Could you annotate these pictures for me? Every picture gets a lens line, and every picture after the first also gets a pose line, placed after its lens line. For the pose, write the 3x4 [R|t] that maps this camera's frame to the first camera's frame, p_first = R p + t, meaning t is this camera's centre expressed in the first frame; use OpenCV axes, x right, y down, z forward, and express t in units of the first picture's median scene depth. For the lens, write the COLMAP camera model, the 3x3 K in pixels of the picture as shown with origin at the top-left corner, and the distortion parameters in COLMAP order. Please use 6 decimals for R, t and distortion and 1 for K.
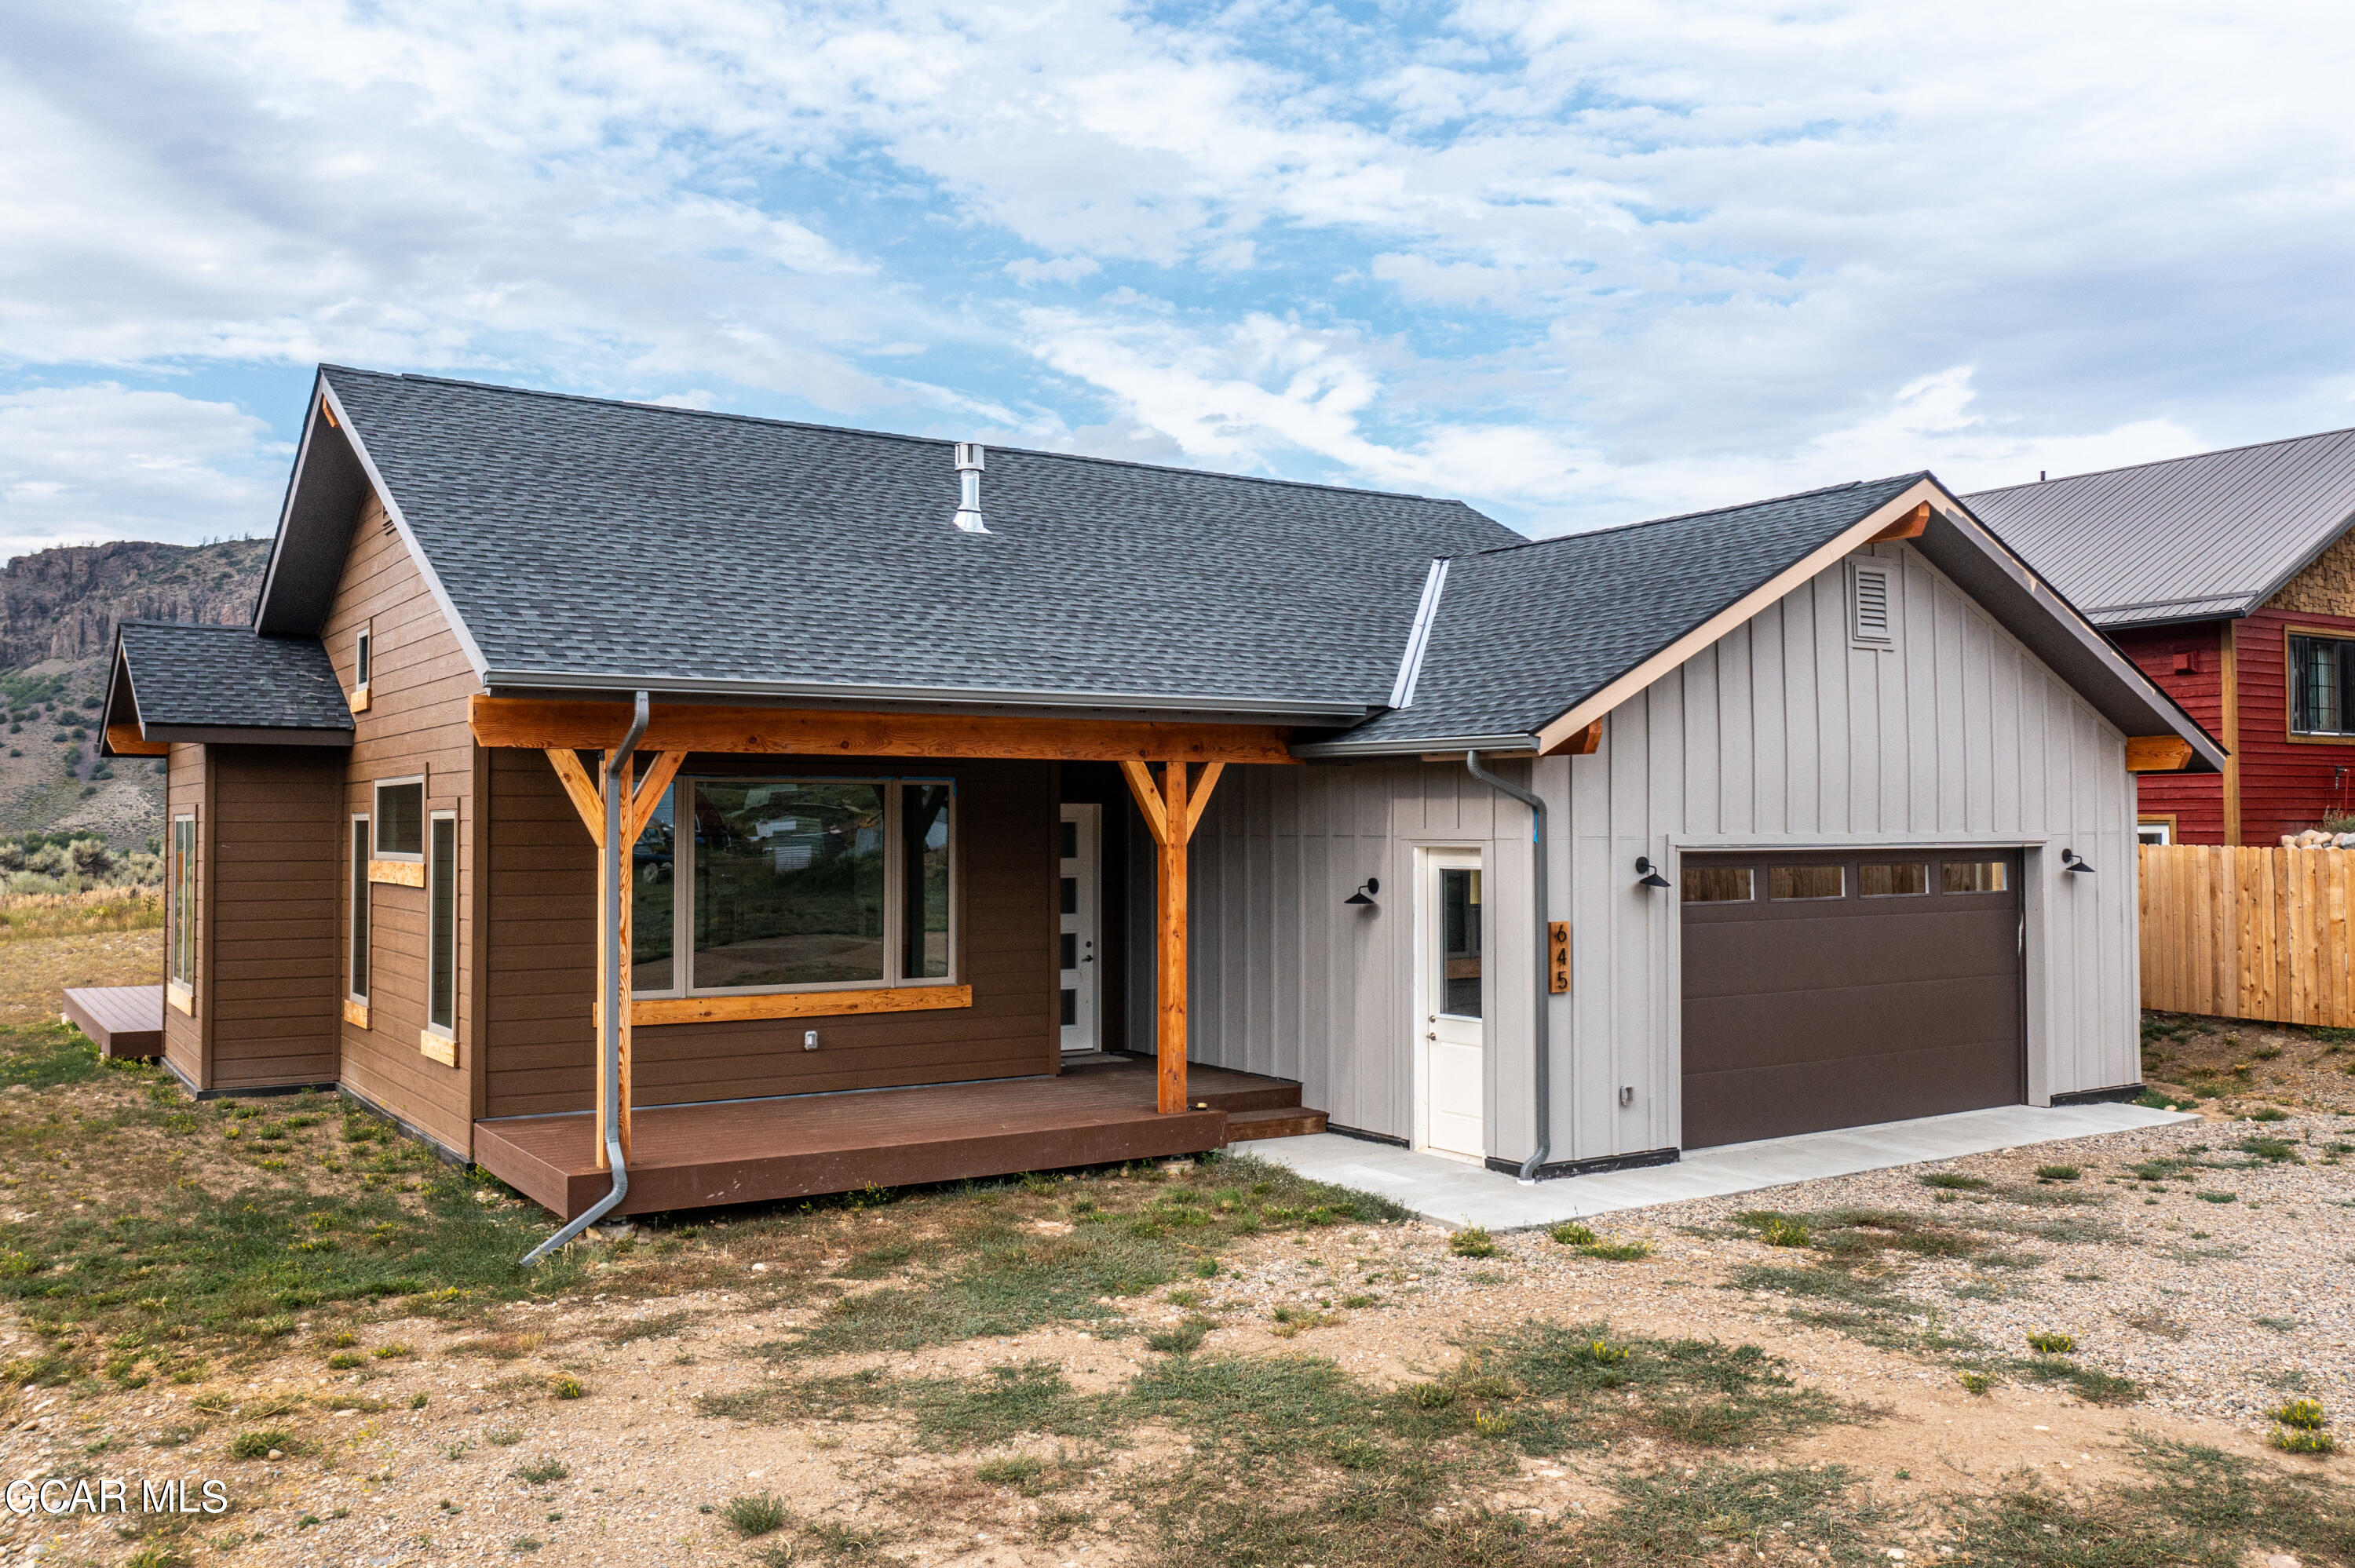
lens RADIAL K [[1908.4, 0, 1177.5], [0, 1908.4, 784.0], [0, 0, 1]] dist [-0.023108, -0.003708]
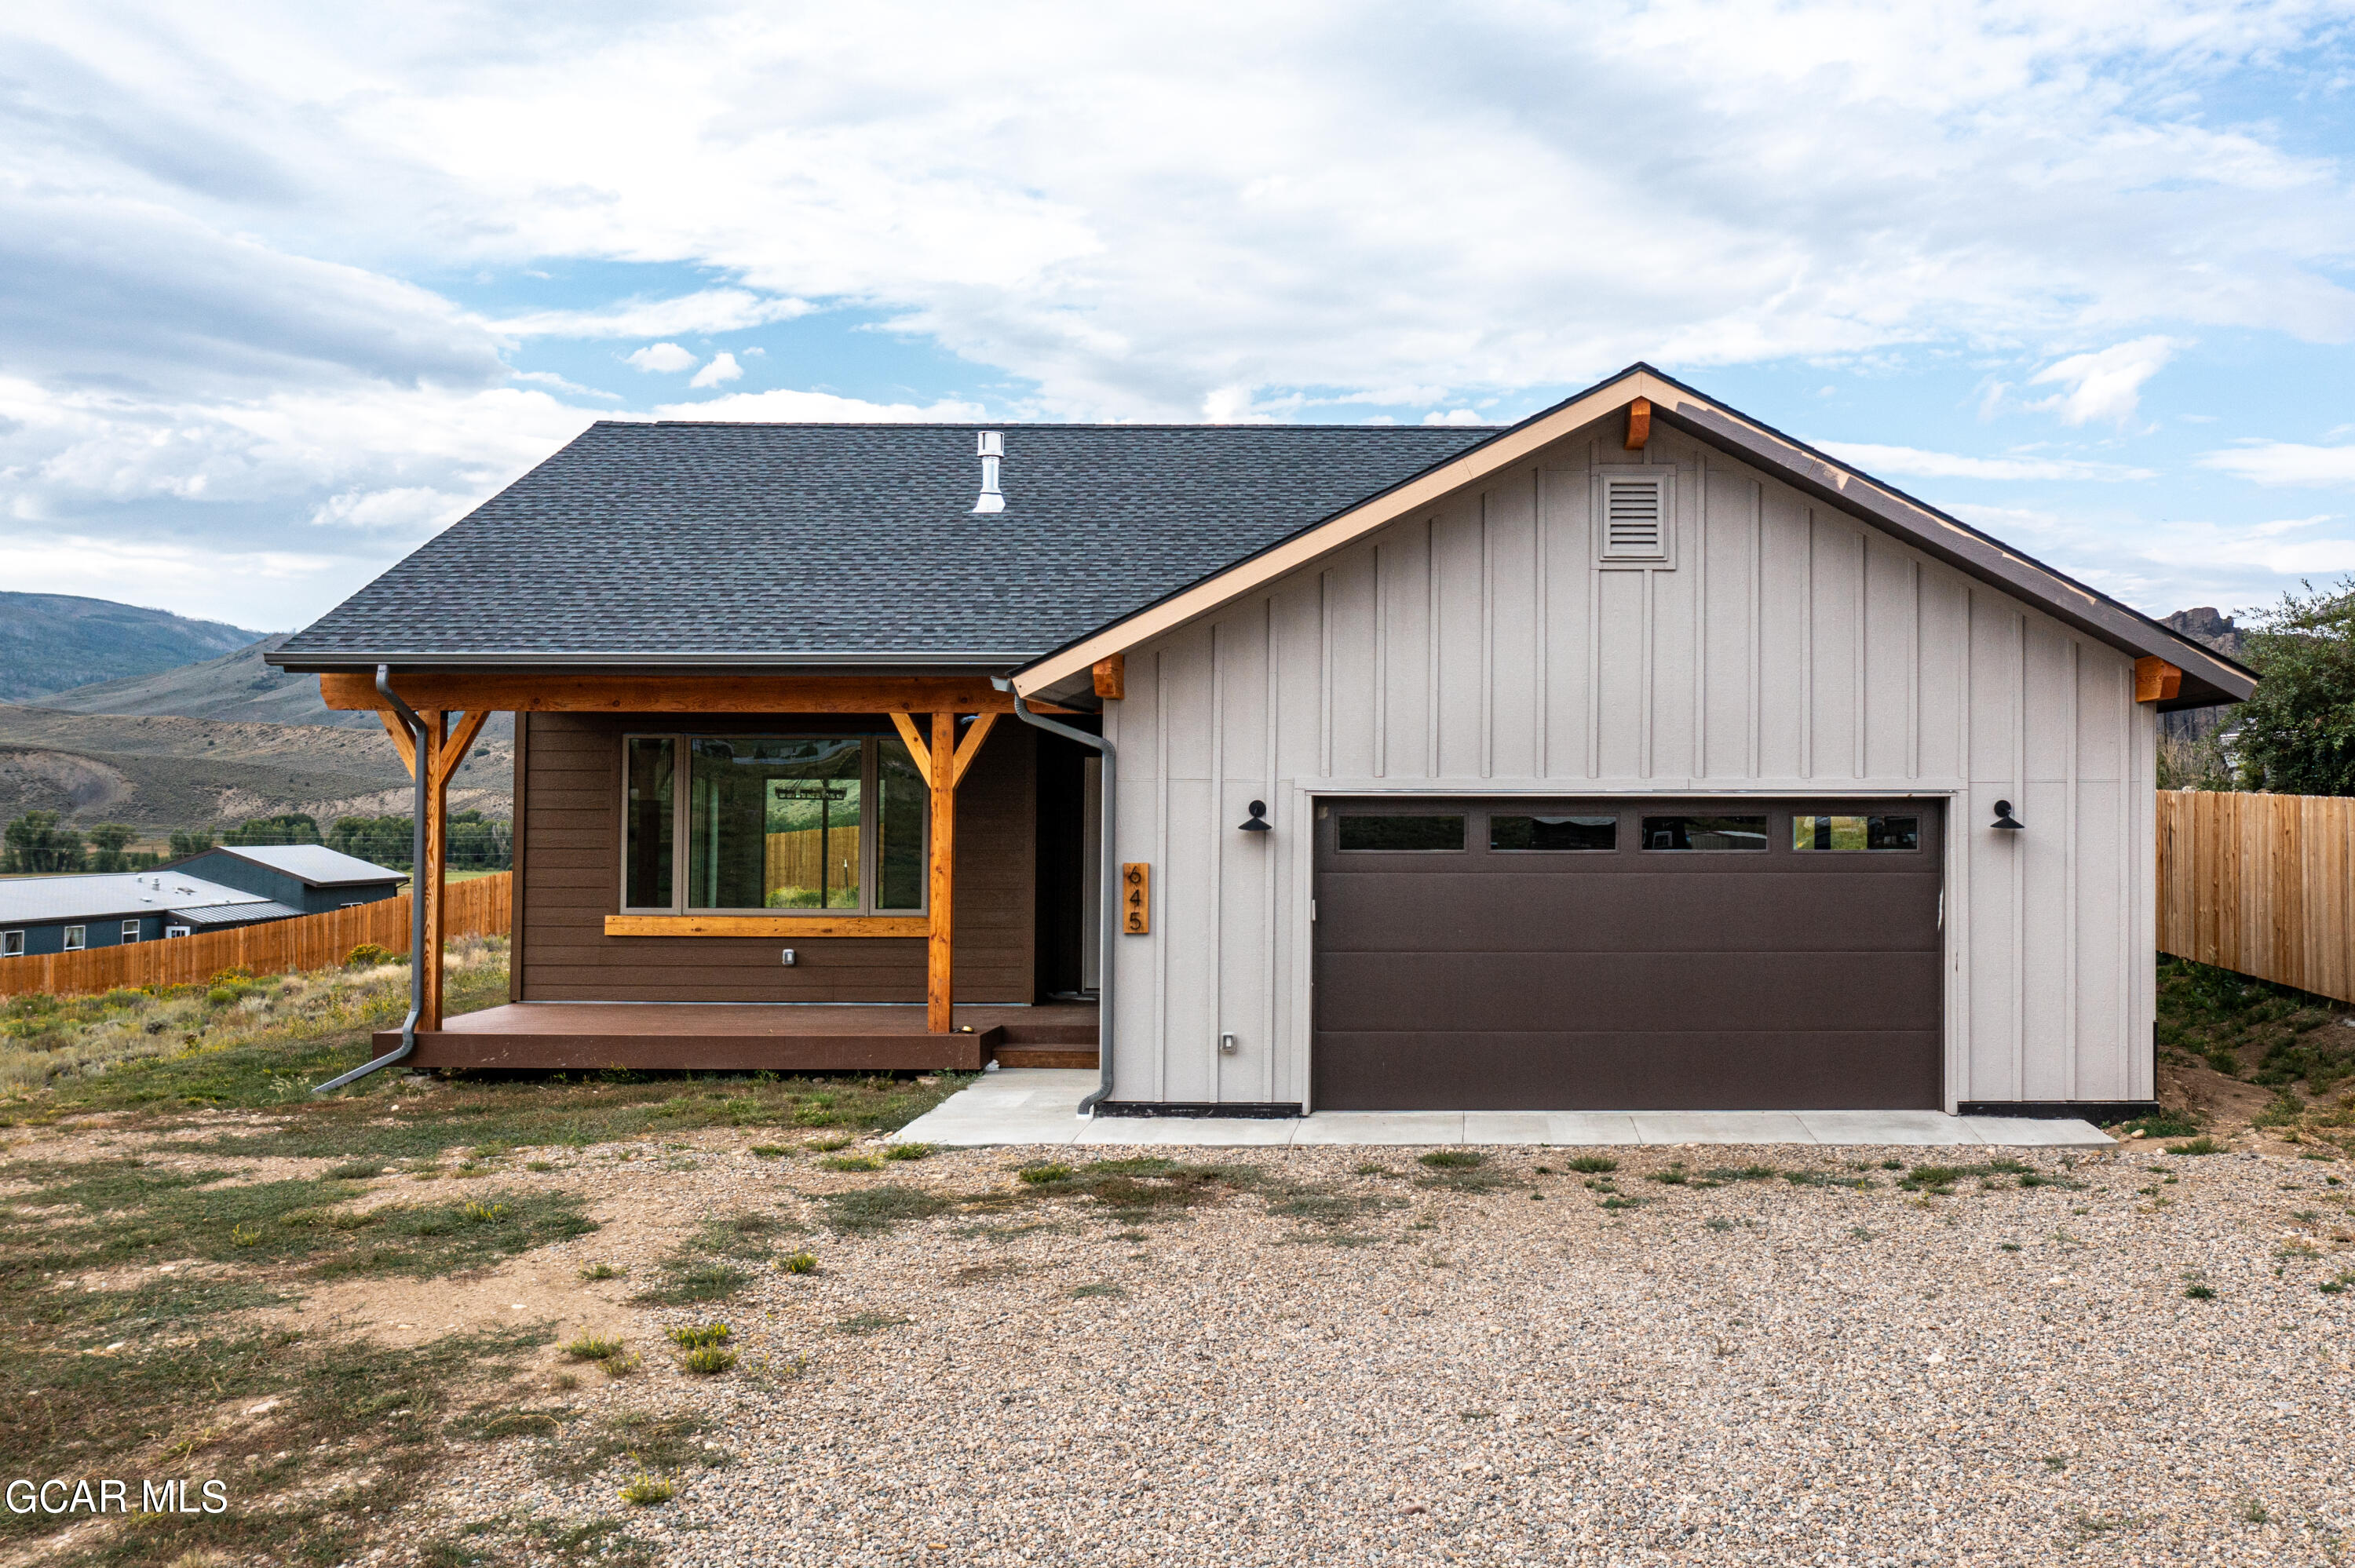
lens RADIAL K [[1860.0, 0, 1177.5], [0, 1860.0, 784.0], [0, 0, 1]] dist [-0.020806, -0.010578]
pose [[0.848088, -0.000184, -0.529856, 0.678994], [0.006965, 0.999917, 0.010801, 0.018399], [0.529810, -0.012851, 0.848019, 0.167291]]
